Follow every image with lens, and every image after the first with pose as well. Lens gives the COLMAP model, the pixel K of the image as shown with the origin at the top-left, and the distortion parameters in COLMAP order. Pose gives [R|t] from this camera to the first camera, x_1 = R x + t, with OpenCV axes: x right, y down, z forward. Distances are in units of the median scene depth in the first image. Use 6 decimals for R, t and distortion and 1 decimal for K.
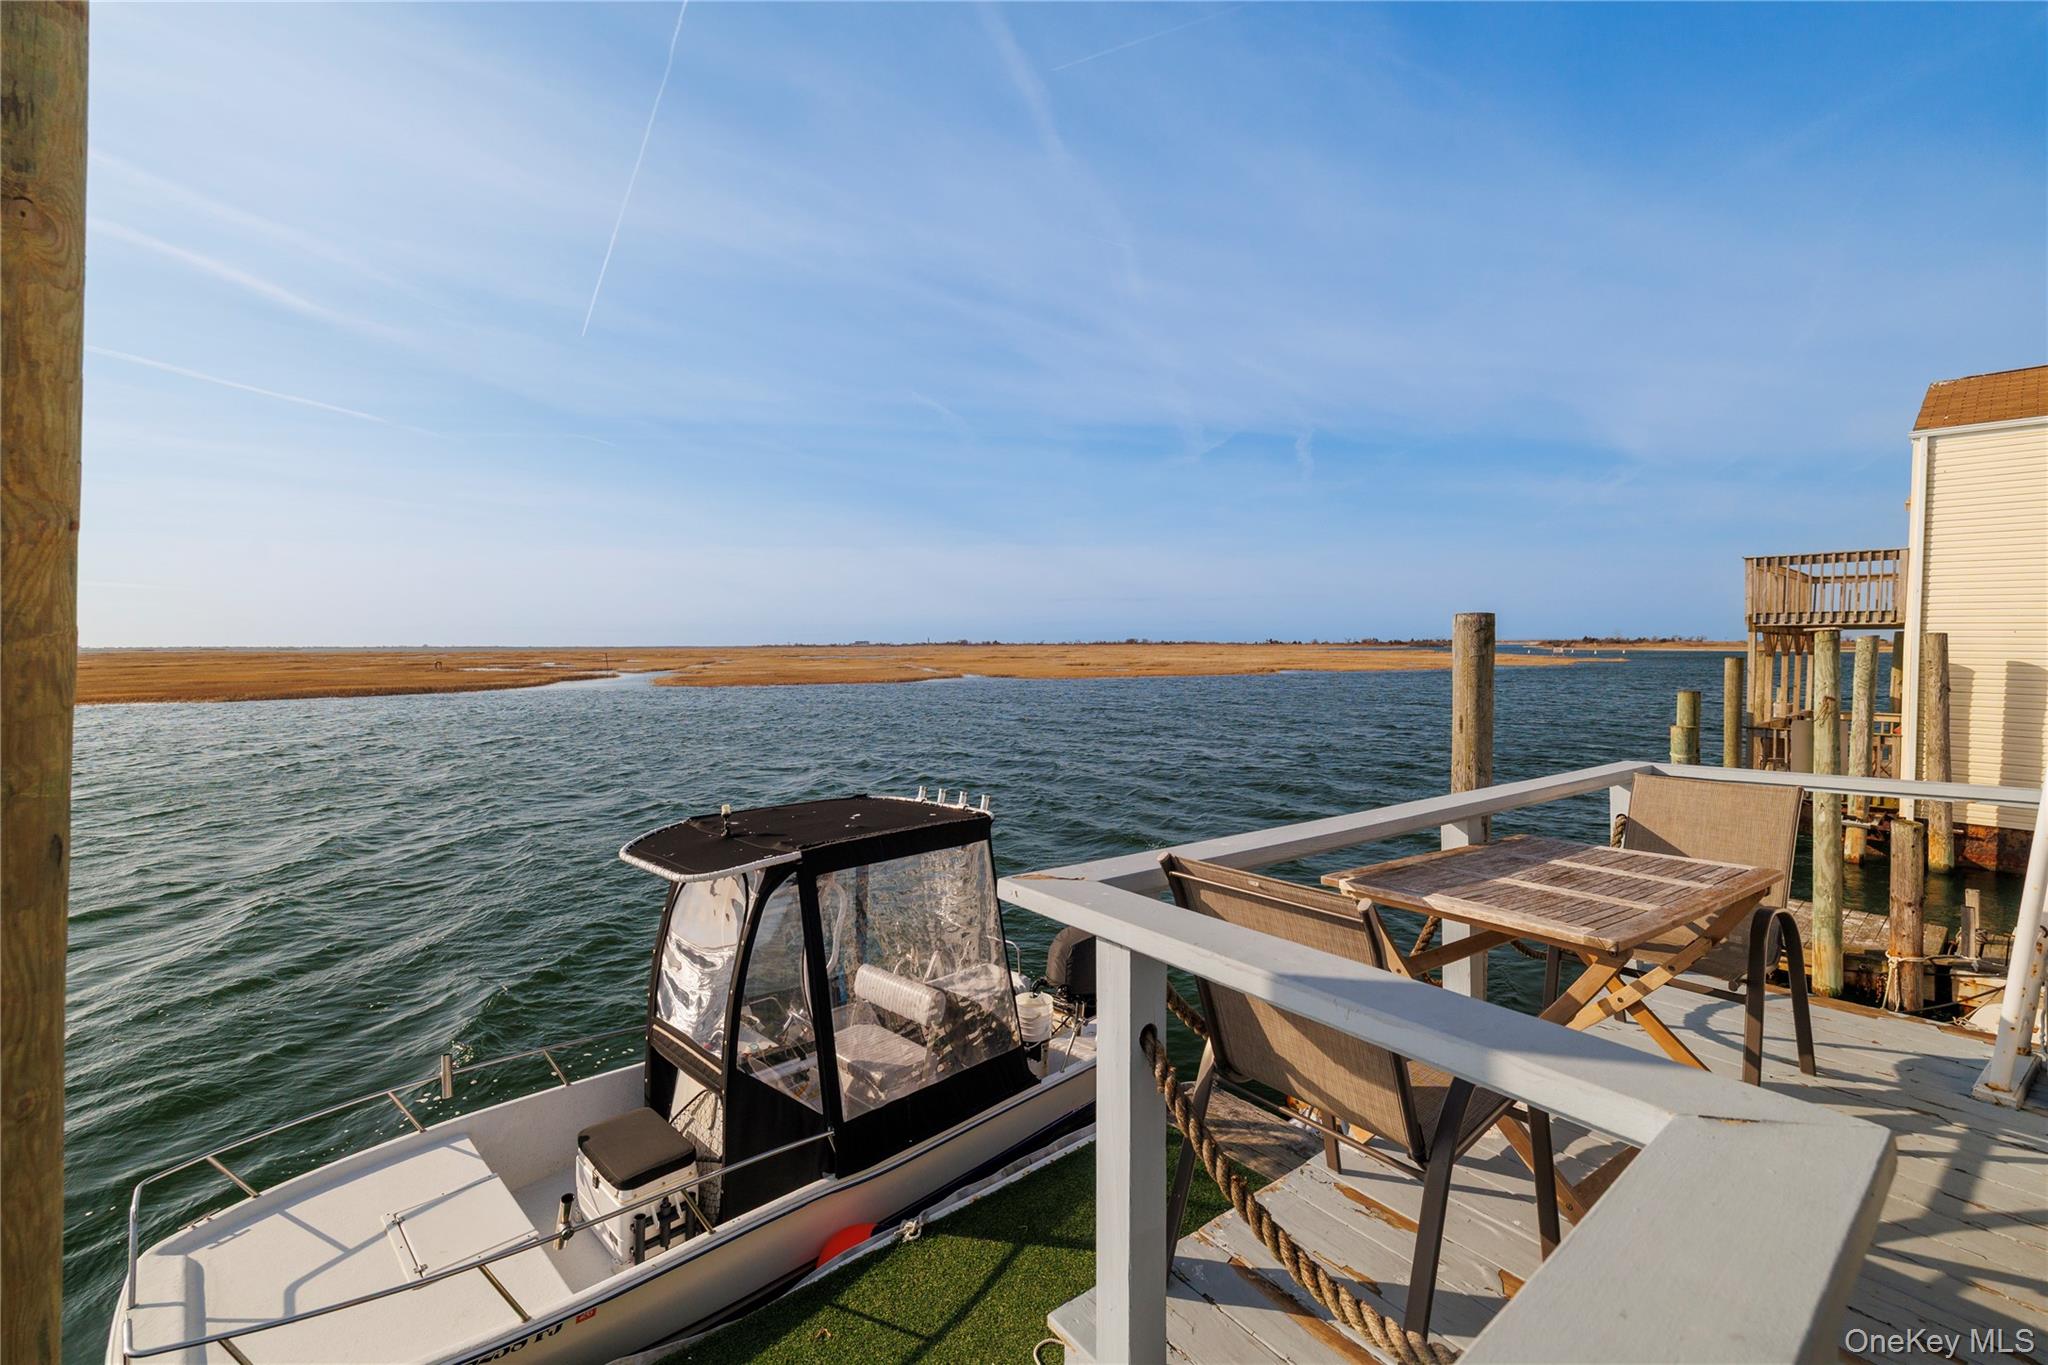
lens RADIAL K [[862.3, 0, 1032.0], [0, 862.3, 680.6], [0, 0, 1]] dist [-0.000724, -0.000082]
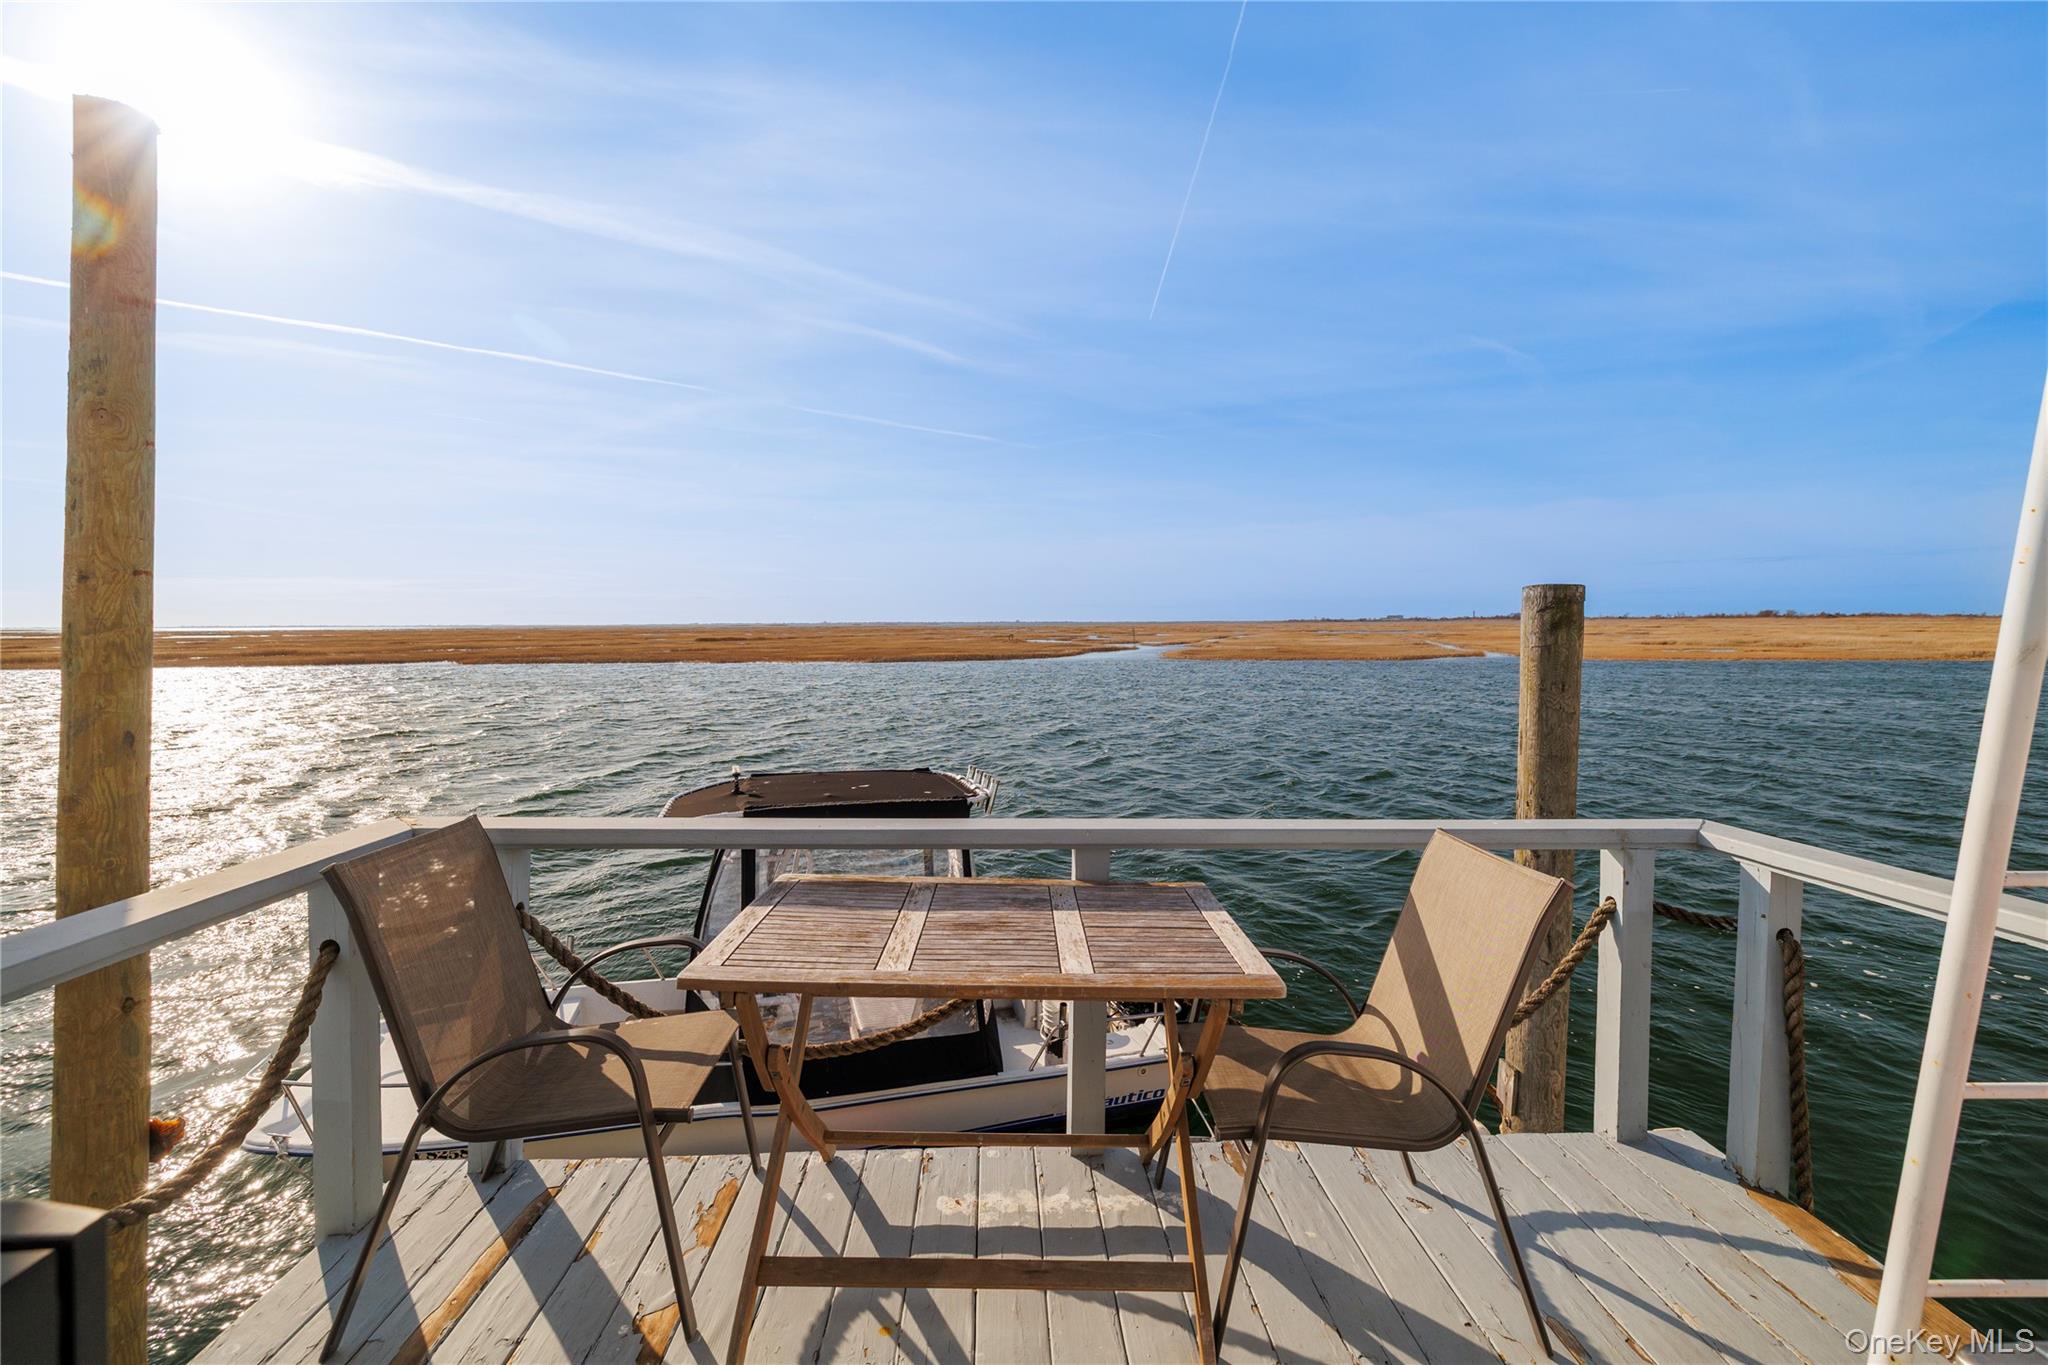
lens RADIAL K [[862.3, 0, 1045.7], [0, 862.3, 676.0], [0, 0, 1]] dist [-0.000724, -0.000082]
pose [[0.819300, 0.034926, -0.572300, 0.317986], [-0.020753, 0.999295, 0.031274, -0.009733], [0.572989, -0.013746, 0.819448, 0.110348]]
